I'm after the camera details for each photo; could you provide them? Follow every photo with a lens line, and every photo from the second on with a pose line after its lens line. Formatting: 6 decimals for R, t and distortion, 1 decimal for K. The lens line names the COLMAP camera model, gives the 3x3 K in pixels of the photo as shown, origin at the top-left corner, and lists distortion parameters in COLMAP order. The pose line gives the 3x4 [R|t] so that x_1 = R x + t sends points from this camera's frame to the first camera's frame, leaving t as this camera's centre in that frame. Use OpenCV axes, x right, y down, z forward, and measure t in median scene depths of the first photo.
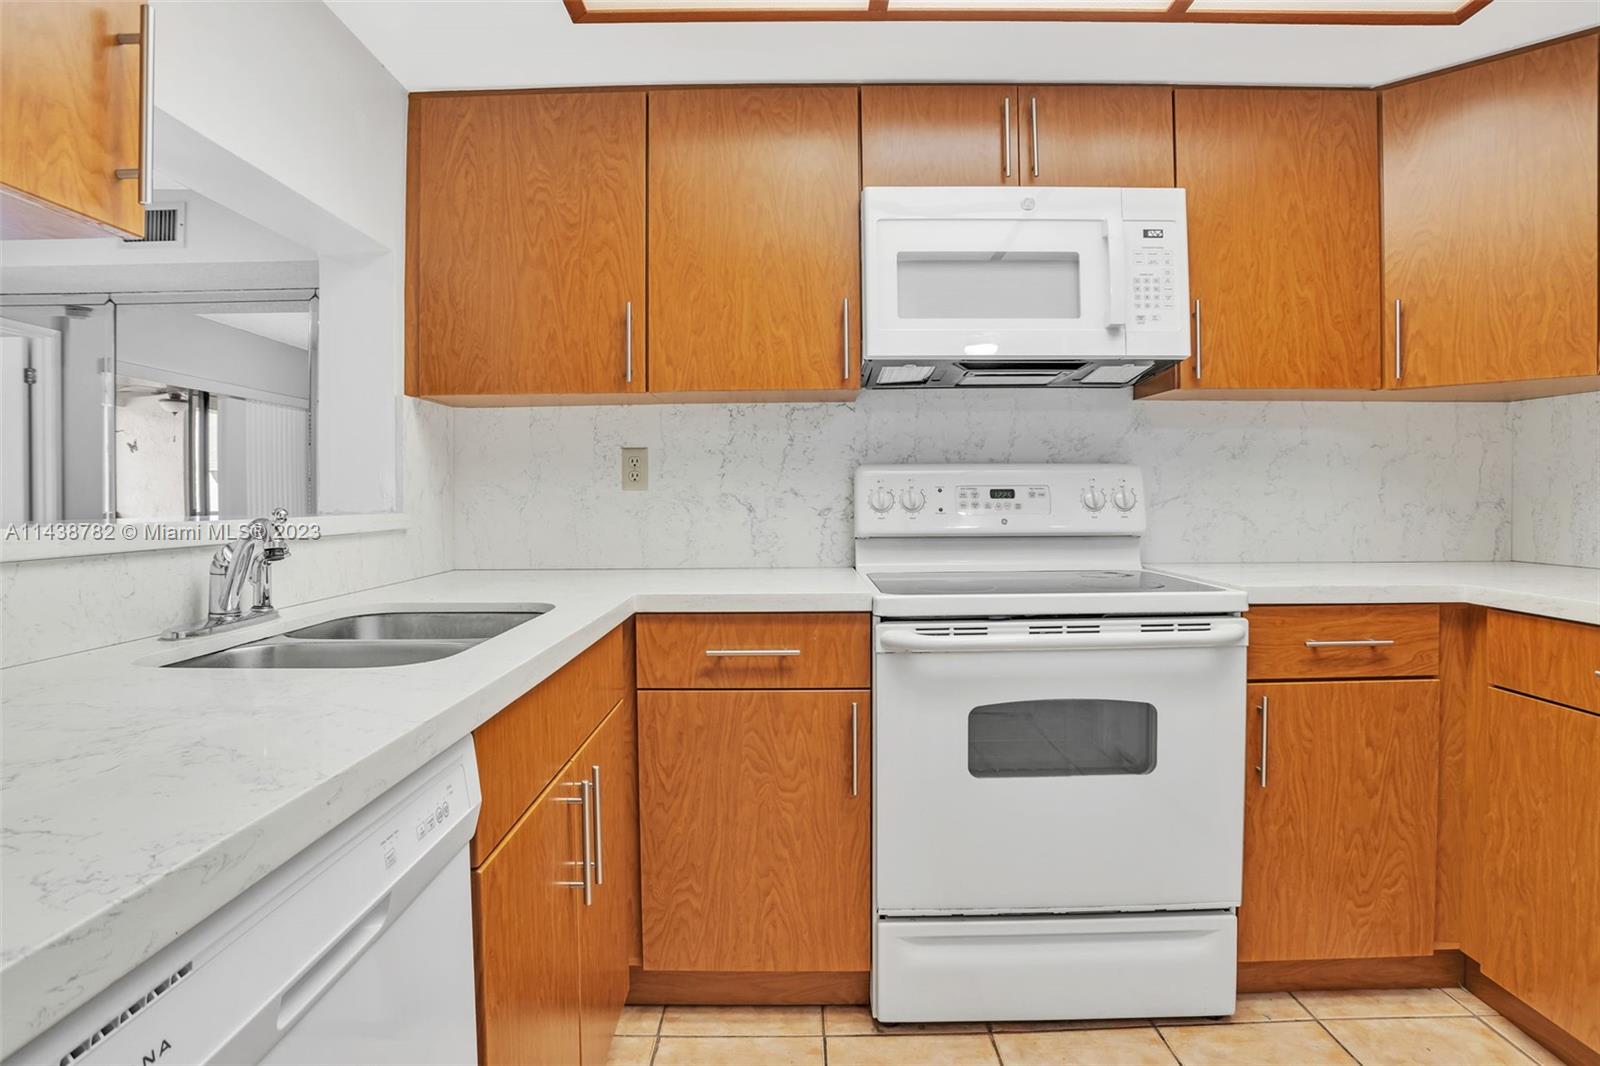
lens RADIAL K [[880.2, 0, 795.4], [0, 880.2, 500.4], [0, 0, 1]] dist [-0.057404, 0.002477]
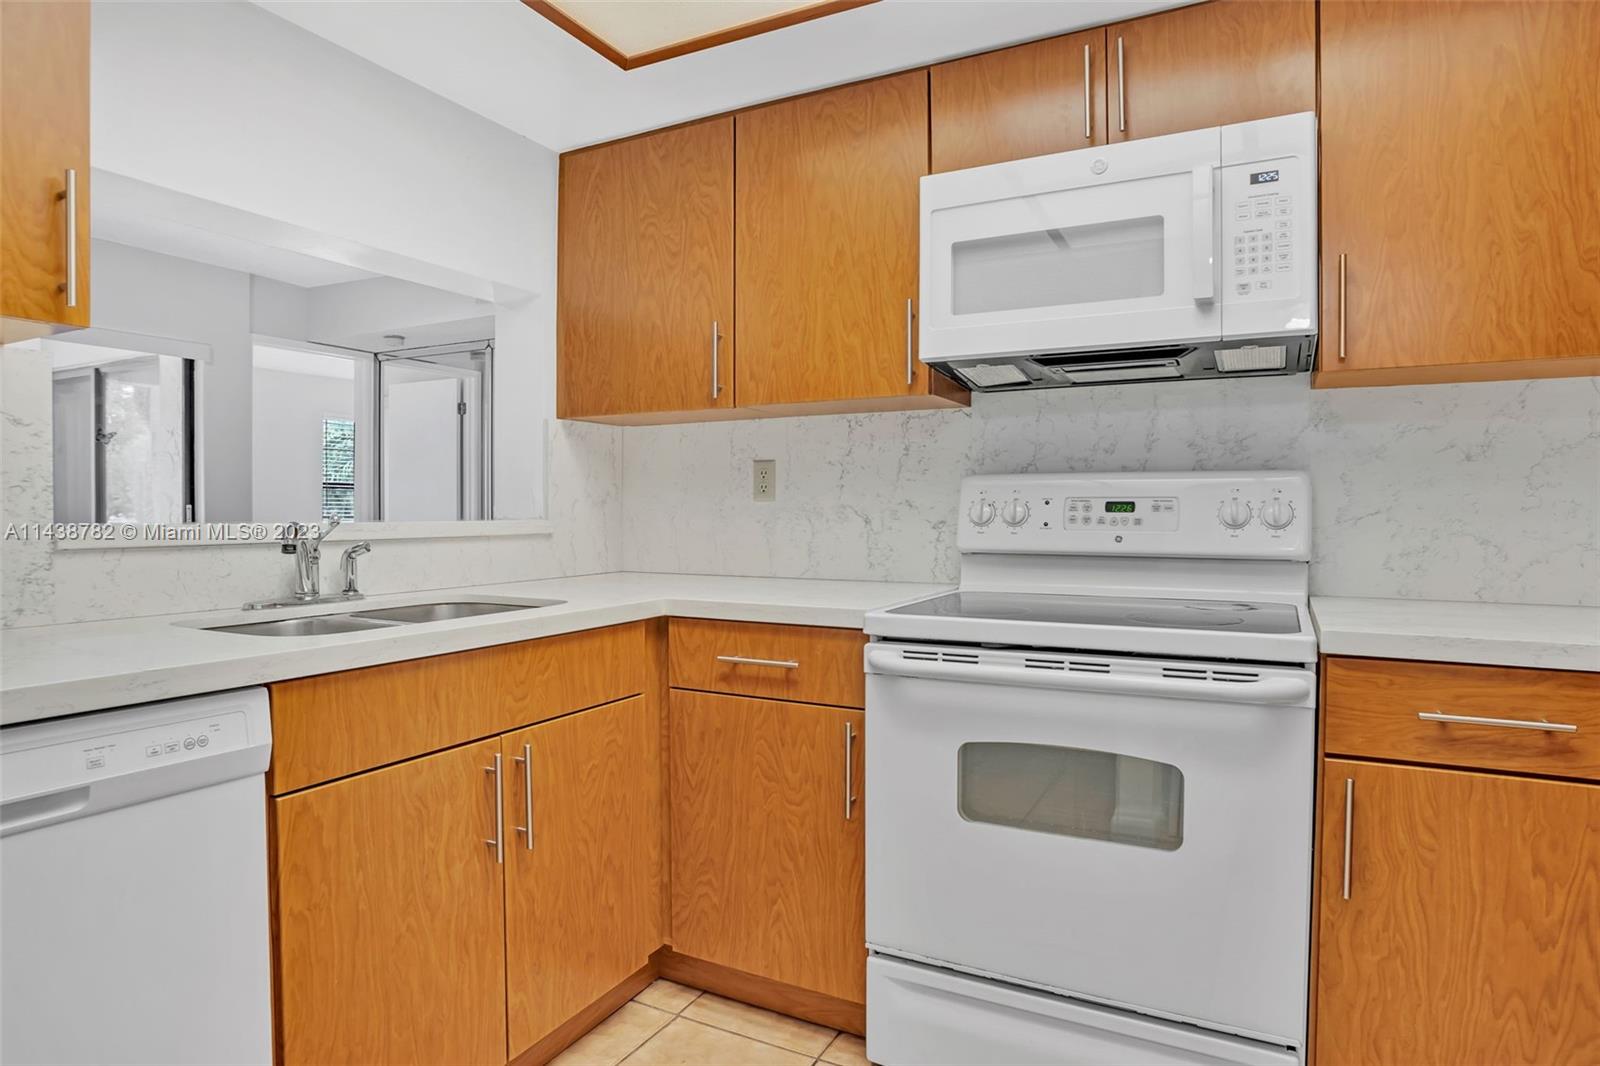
lens RADIAL K [[911.2, 0, 795.8], [0, 911.2, 525.7], [0, 0, 1]] dist [-0.061468, 0.031219]
pose [[0.886649, 0.015285, -0.462190, 0.415484], [-0.008333, 0.999819, 0.017079, -0.001731], [0.462368, -0.011292, 0.886616, 0.080745]]
